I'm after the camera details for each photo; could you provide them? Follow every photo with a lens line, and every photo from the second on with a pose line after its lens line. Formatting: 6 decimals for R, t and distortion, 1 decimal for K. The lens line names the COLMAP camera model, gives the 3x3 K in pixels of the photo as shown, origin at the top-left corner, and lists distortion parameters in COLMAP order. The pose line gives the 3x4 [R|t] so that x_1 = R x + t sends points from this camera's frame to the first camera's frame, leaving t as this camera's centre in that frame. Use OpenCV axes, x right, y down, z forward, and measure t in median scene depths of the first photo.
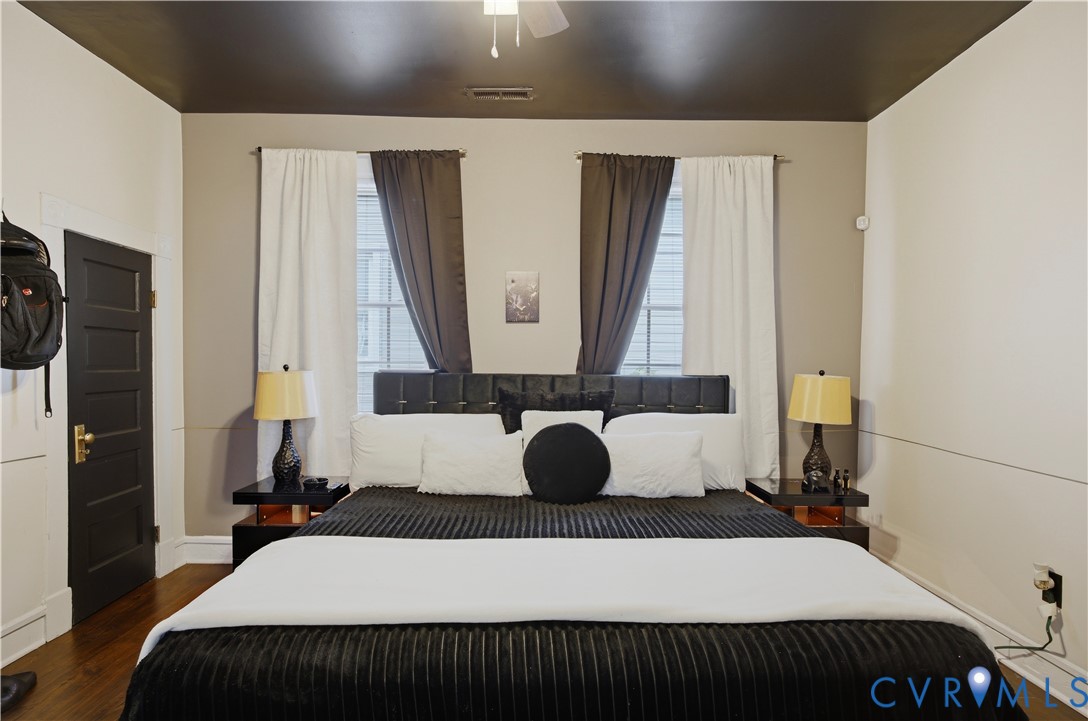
lens RADIAL K [[591.3, 0, 544.7], [0, 591.3, 364.4], [0, 0, 1]] dist [0.019612, -0.000769]
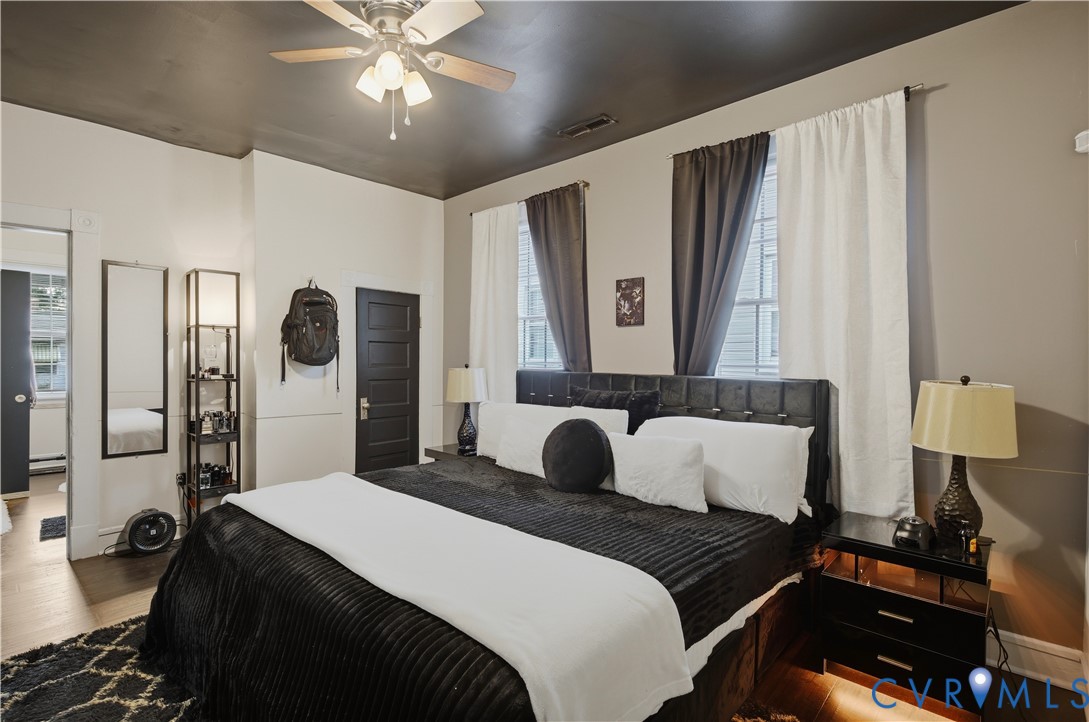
lens RADIAL K [[541.0, 0, 544.4], [0, 541.0, 355.9], [0, 0, 1]] dist [0.011316, -0.000349]
pose [[0.705860, -0.005342, -0.708331, 0.566123], [-0.004765, 0.999913, -0.012290, -0.003672], [0.708335, 0.012050, 0.705774, 0.202962]]
